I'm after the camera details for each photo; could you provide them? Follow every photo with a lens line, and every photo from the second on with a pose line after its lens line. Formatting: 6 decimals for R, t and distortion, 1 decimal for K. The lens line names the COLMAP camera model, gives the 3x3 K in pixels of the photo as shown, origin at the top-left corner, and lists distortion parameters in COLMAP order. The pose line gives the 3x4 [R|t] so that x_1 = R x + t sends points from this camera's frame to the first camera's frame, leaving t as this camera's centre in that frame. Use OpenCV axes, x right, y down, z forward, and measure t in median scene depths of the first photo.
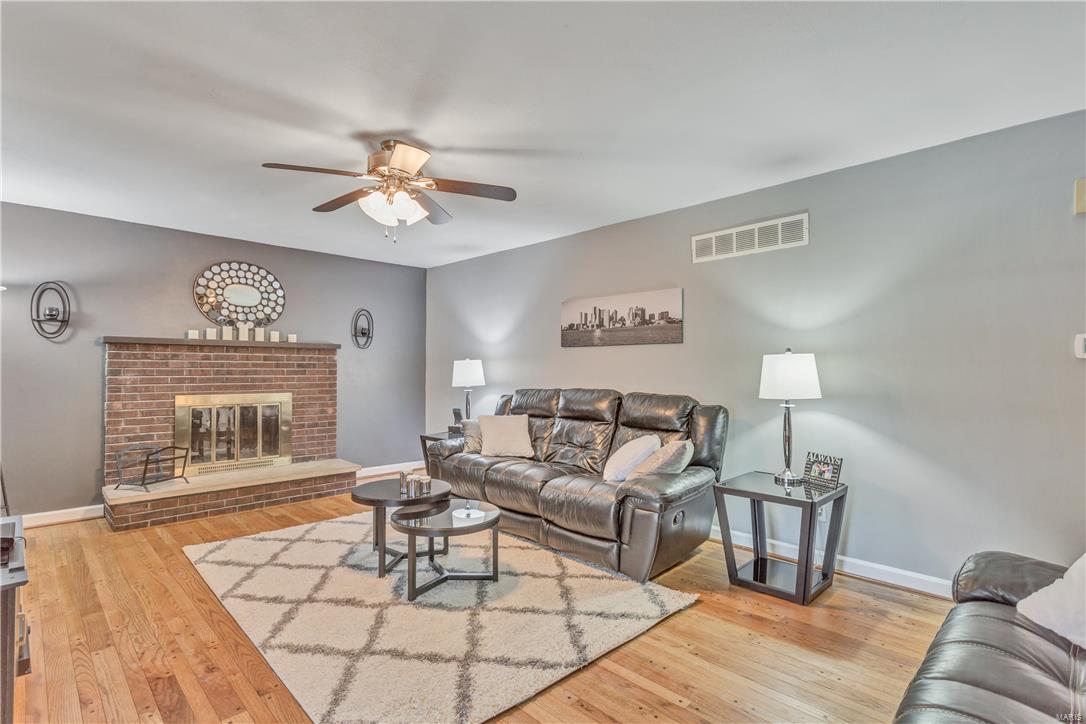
lens RADIAL K [[529.7, 0, 538.4], [0, 529.7, 373.4], [0, 0, 1]] dist [0.000072, 0.000002]
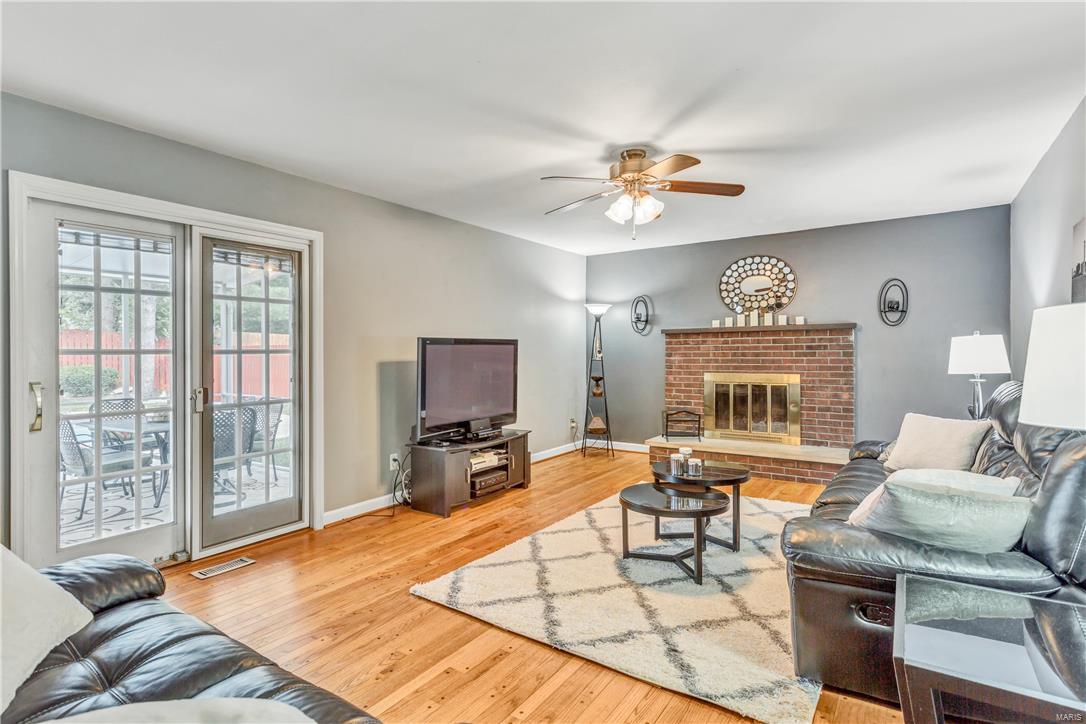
lens RADIAL K [[537.3, 0, 543.0], [0, 537.3, 362.0], [0, 0, 1]] dist [-0.000428, -0.000099]
pose [[0.201180, 0.012474, -0.979475, 0.511206], [0.000948, 0.999916, 0.012929, -0.001243], [0.979554, -0.003530, 0.201151, 0.368010]]
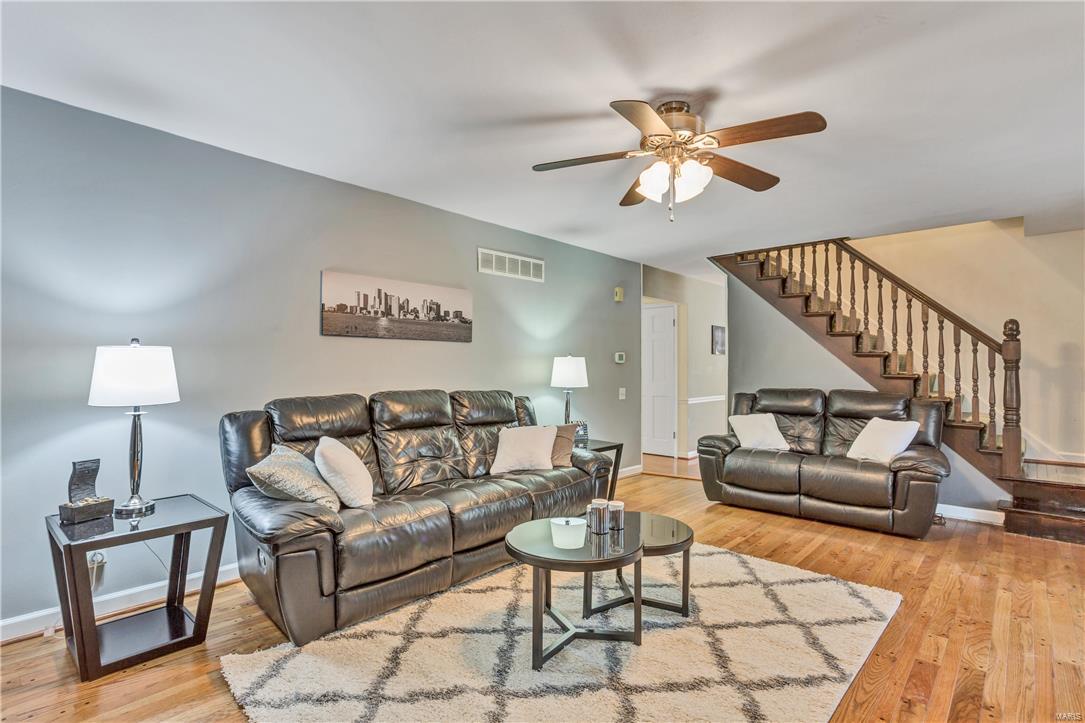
lens RADIAL K [[536.9, 0, 542.5], [0, 536.9, 361.5], [0, 0, 1]] dist [-0.000428, -0.000099]
pose [[-0.063739, 0.012926, 0.997883, -0.710833], [0.009418, 0.999879, -0.012350, -0.003686], [-0.997922, 0.008611, -0.063853, 0.797957]]
